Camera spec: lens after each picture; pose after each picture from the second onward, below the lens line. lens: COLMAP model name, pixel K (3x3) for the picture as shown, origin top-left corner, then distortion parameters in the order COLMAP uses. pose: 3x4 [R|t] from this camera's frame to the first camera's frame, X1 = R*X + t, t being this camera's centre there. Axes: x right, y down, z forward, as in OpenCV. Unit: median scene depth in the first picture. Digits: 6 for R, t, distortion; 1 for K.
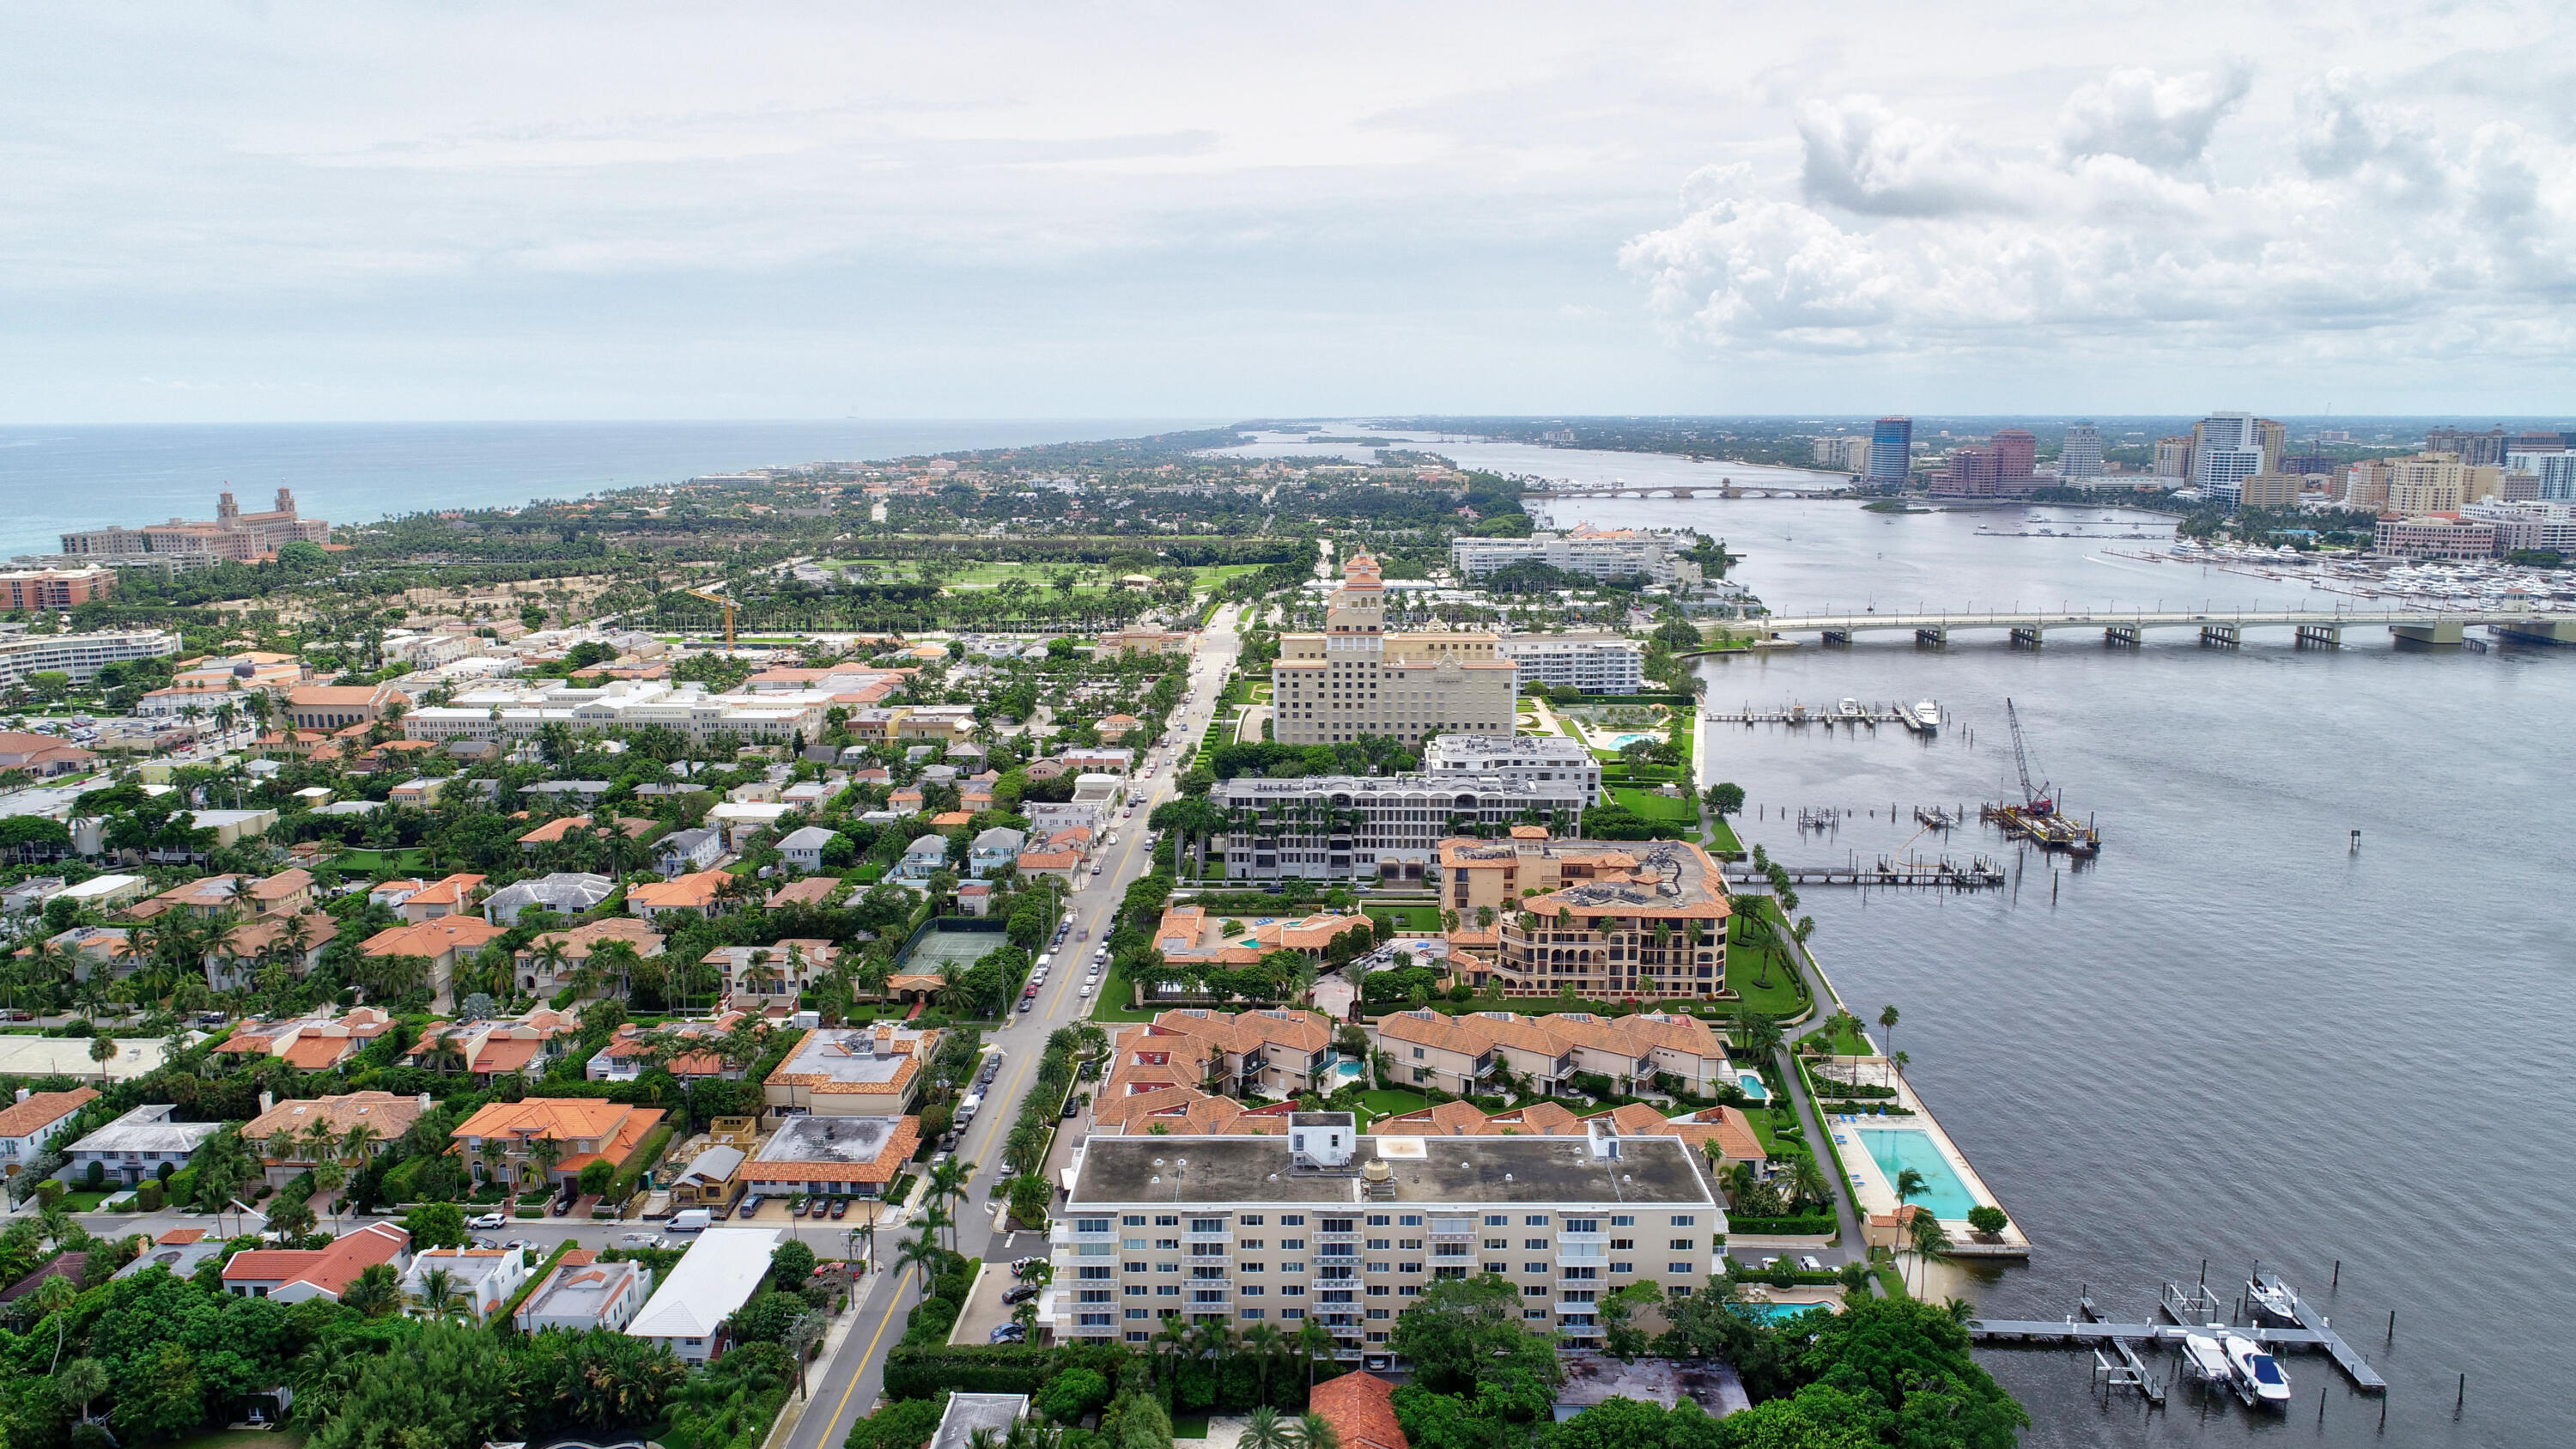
lens RADIAL K [[1720.6, 0, 1288.0], [0, 1720.6, 724.5], [0, 0, 1]] dist [0.000378, -0.005281]
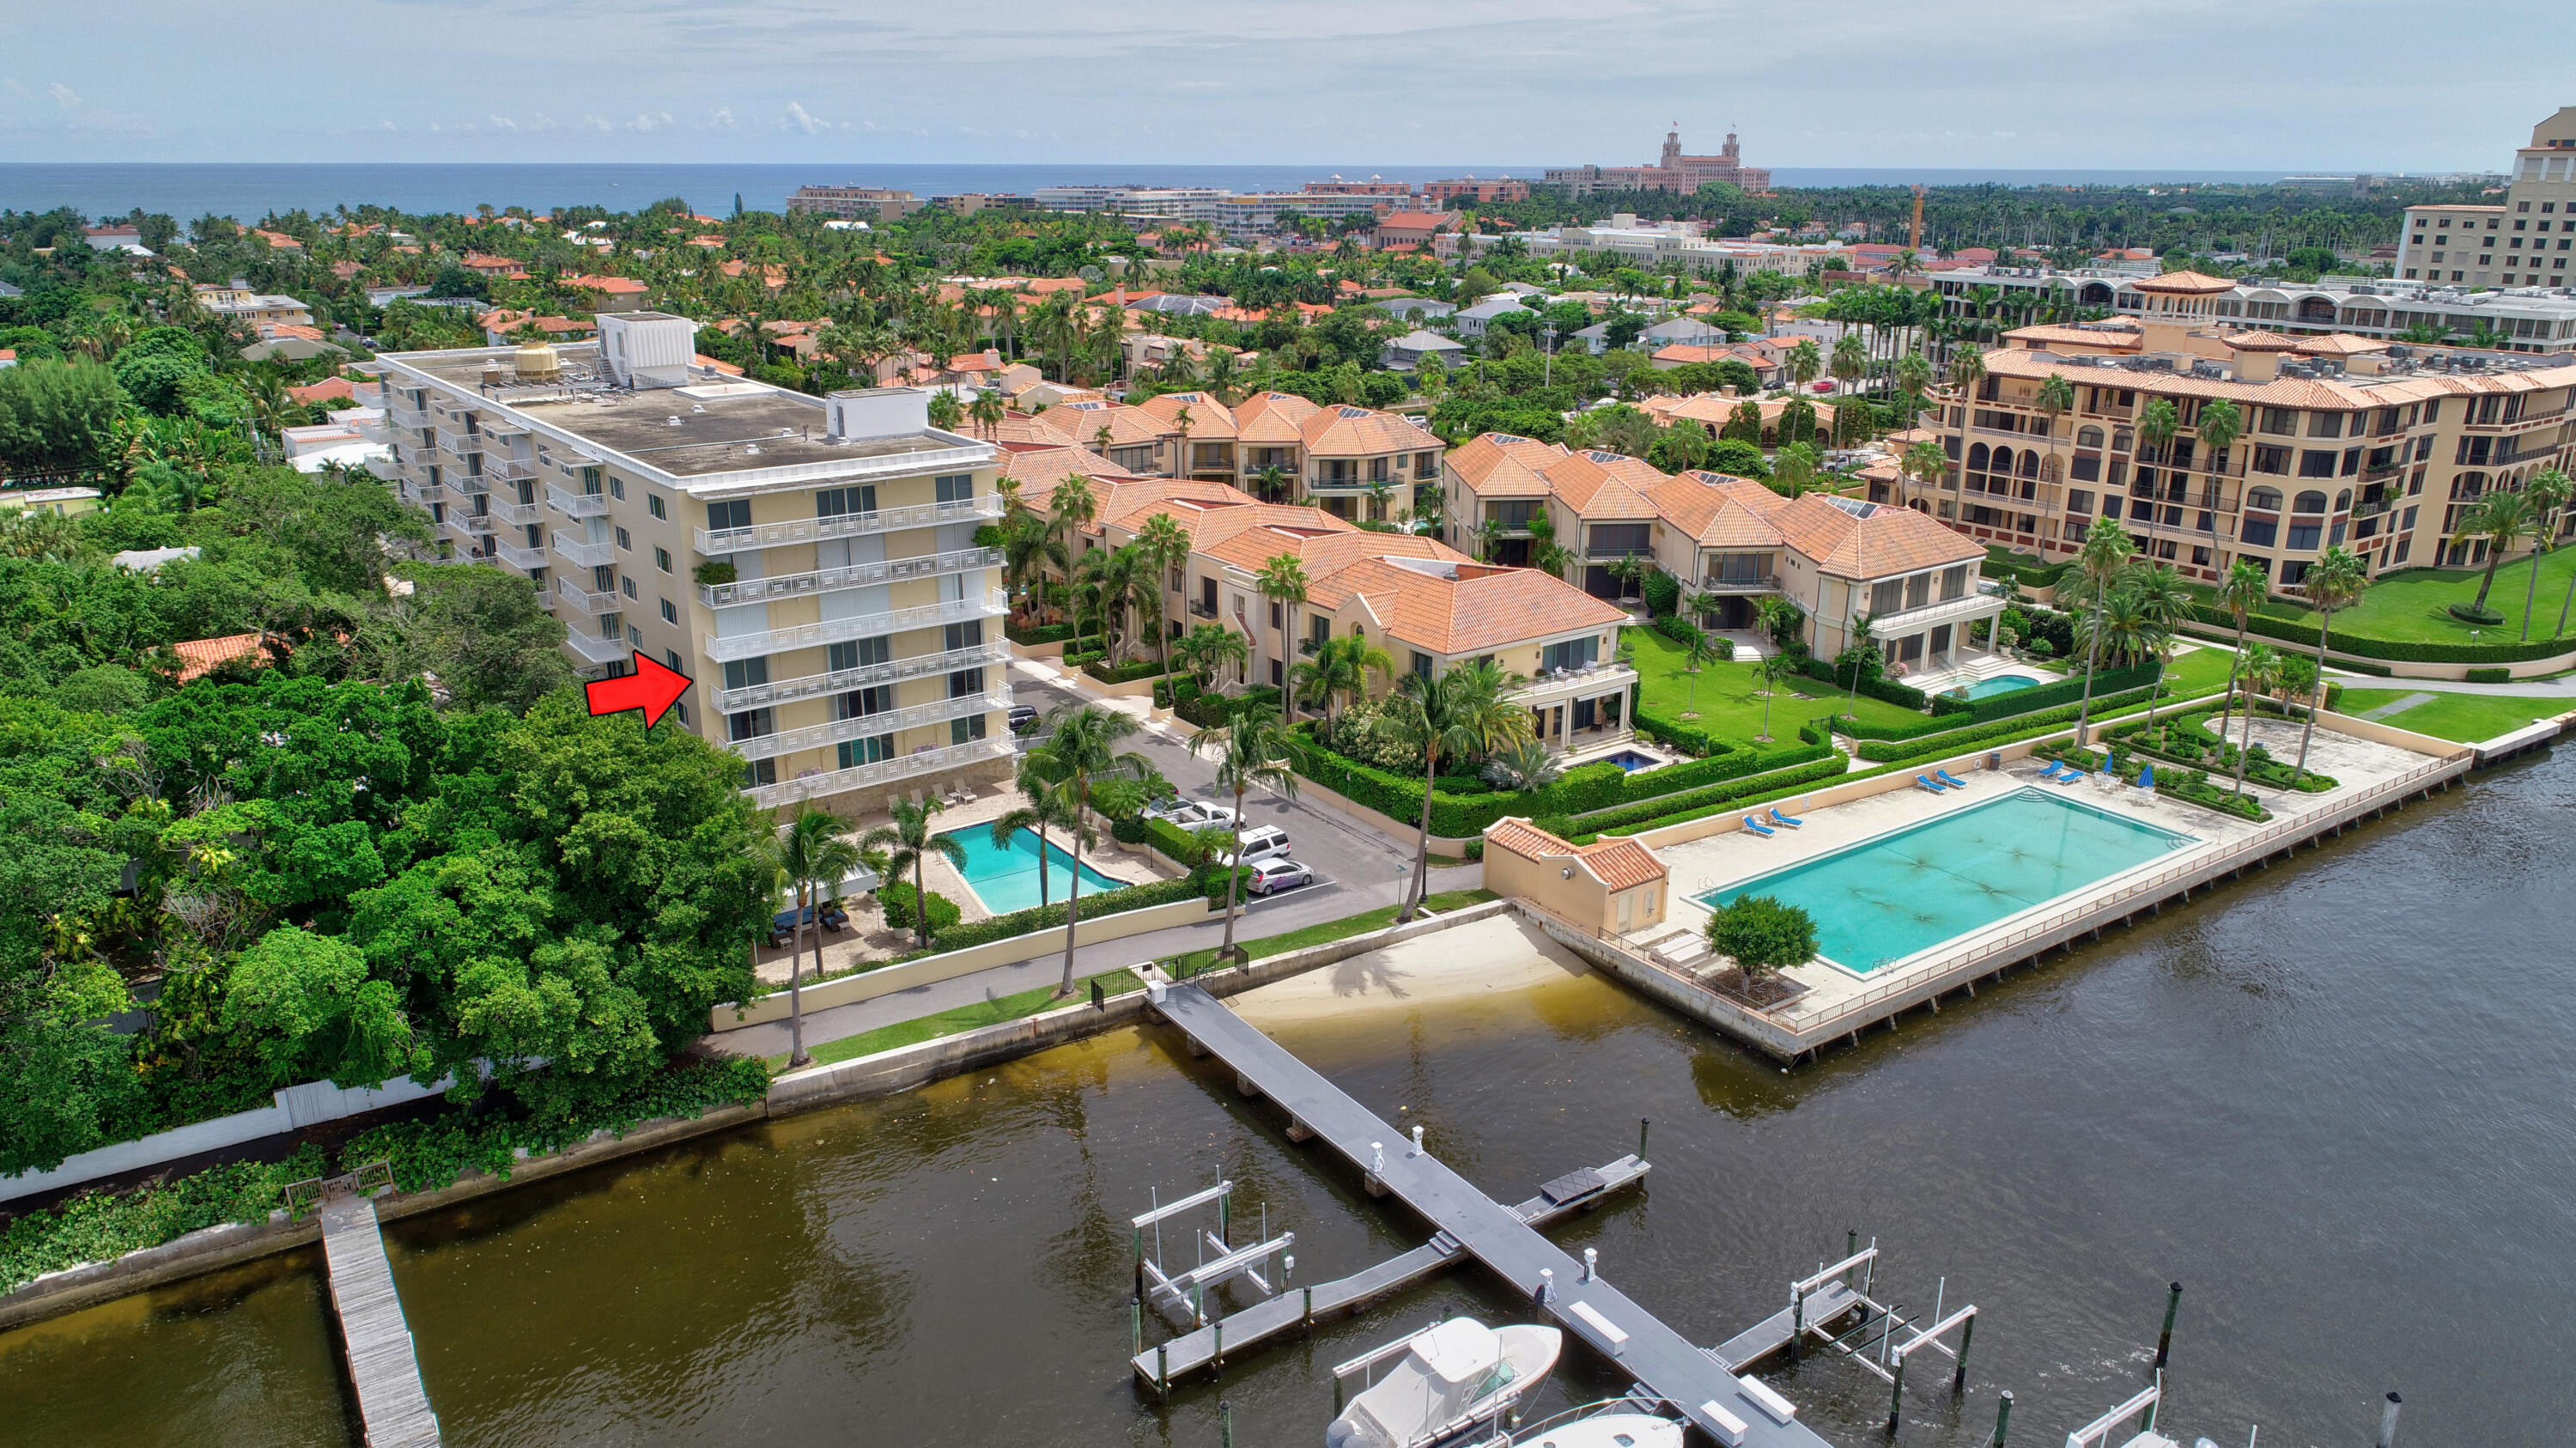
lens RADIAL K [[1720.5, 0, 1288.0], [0, 1720.5, 724.0], [0, 0, 1]] dist [0.000378, -0.005281]
pose [[0.613998, 0.251044, -0.748321, 0.293533], [-0.148867, 0.967889, 0.202559, 0.093694], [0.775142, -0.012971, 0.631653, 0.348044]]
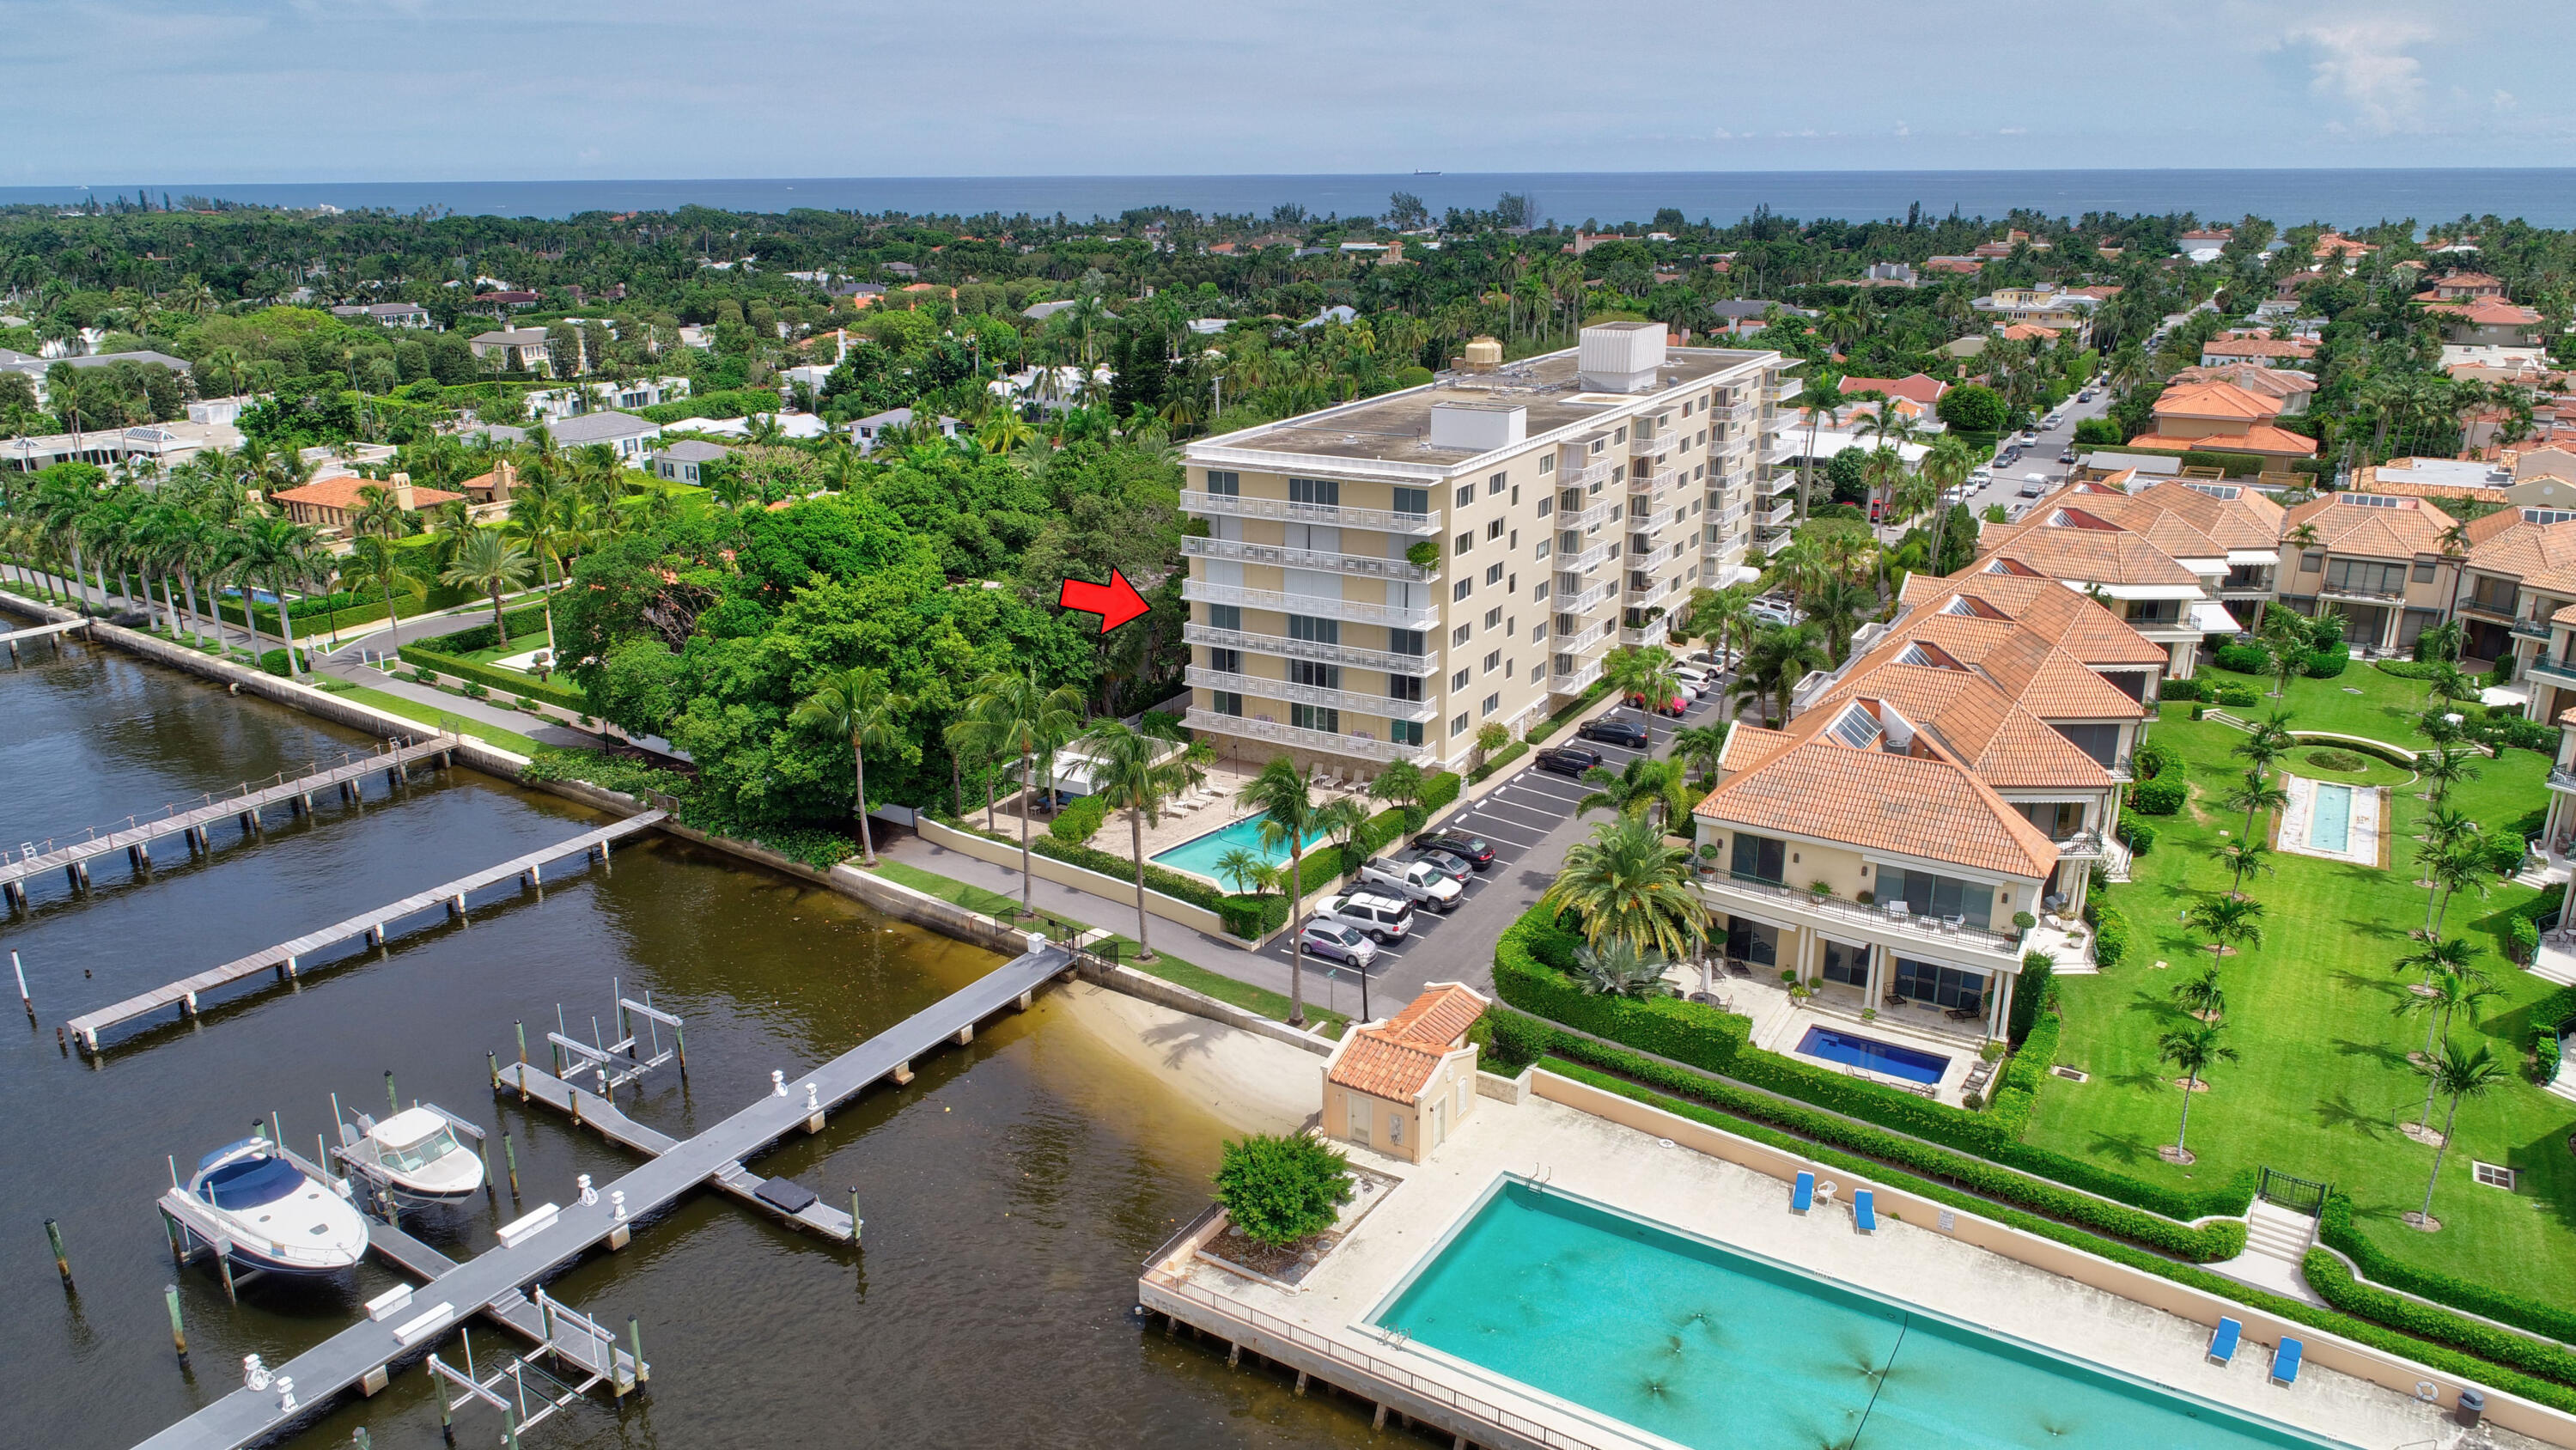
lens RADIAL K [[1720.9, 0, 1292.7], [0, 1720.9, 715.8], [0, 0, 1]] dist [-0.002412, -0.000201]
pose [[-0.491926, 0.269493, -0.827878, 0.299748], [-0.149936, 0.910458, 0.385467, 0.057158], [0.857629, 0.313751, -0.407472, 0.534930]]
